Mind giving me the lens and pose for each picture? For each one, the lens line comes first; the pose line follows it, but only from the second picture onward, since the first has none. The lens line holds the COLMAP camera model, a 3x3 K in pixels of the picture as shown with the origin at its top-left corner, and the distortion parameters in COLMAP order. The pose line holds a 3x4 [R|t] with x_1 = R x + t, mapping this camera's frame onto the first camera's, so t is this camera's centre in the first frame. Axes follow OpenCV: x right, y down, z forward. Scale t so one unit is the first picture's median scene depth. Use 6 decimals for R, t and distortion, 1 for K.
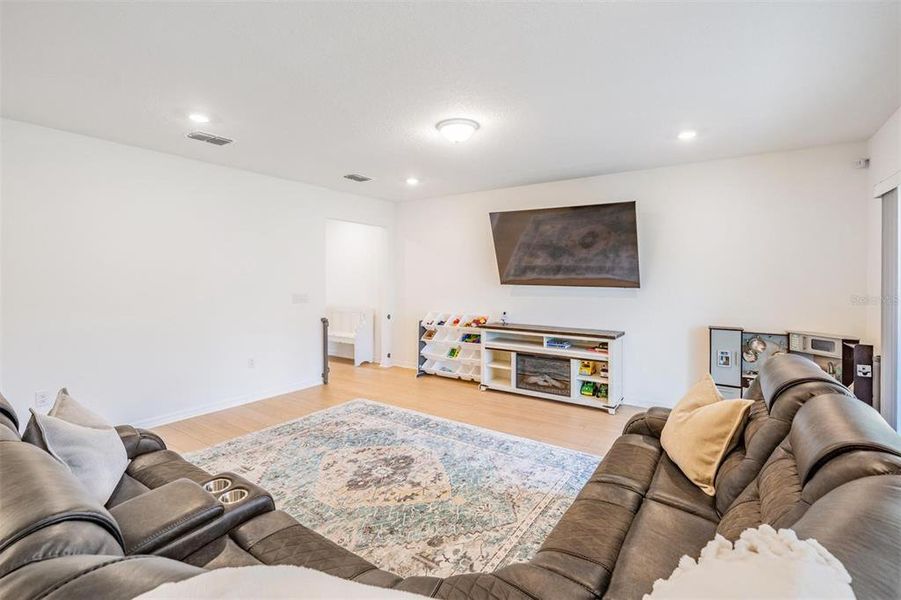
lens RADIAL K [[417.3, 0, 446.2], [0, 417.3, 280.1], [0, 0, 1]] dist [0.000216, -0.001798]
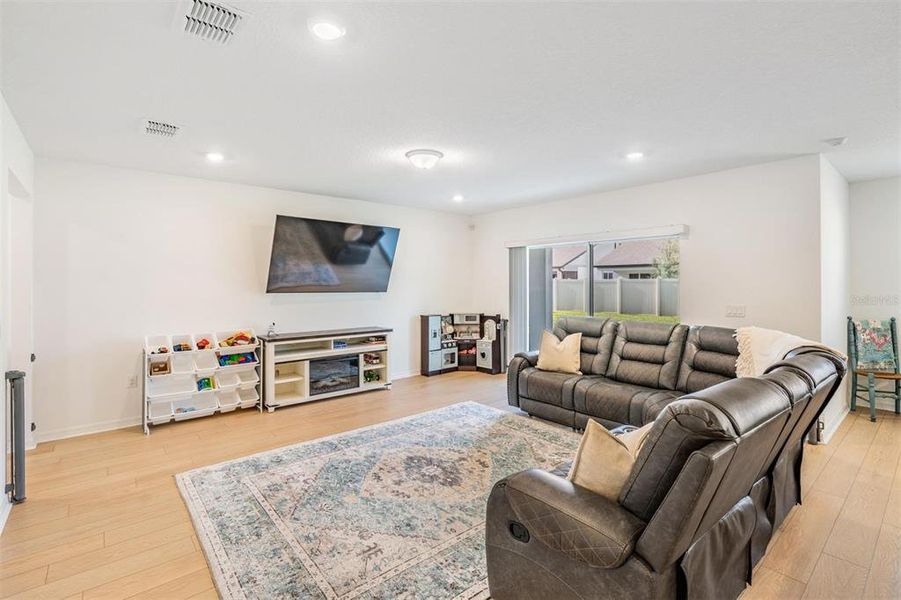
lens RADIAL K [[417.3, 0, 452.6], [0, 417.3, 277.9], [0, 0, 1]] dist [0.000216, -0.001798]
pose [[0.258239, 0.006630, 0.966058, -0.907988], [0.011698, 0.999882, -0.009989, -0.012132], [-0.966010, 0.013881, 0.258131, 0.523685]]
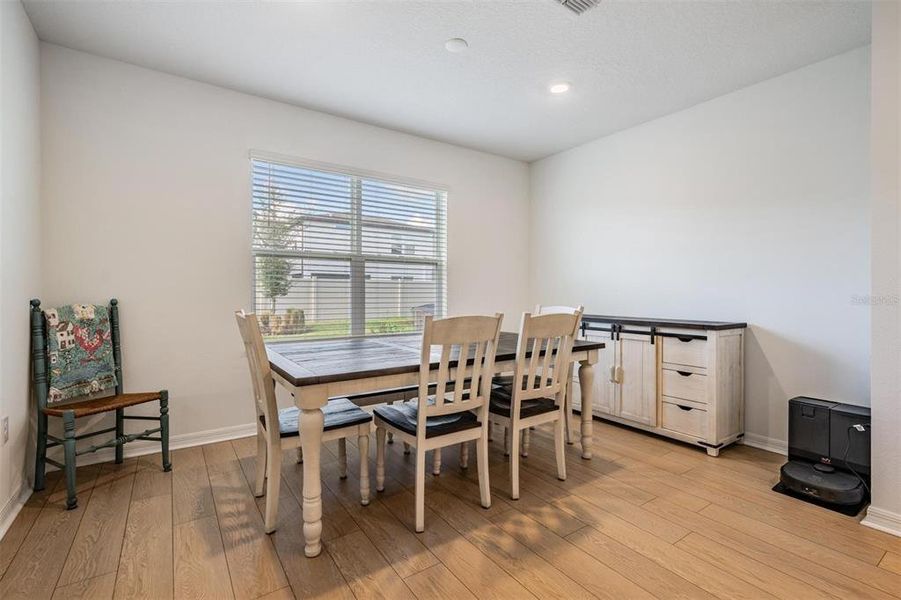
lens RADIAL K [[417.3, 0, 443.6], [0, 417.3, 294.5], [0, 0, 1]] dist [0.000216, -0.001798]
pose [[-0.930746, -0.008004, 0.365578, -0.194449], [-0.000760, 0.999801, 0.019954, 0.082184], [-0.365665, 0.018295, -0.930567, 0.059807]]
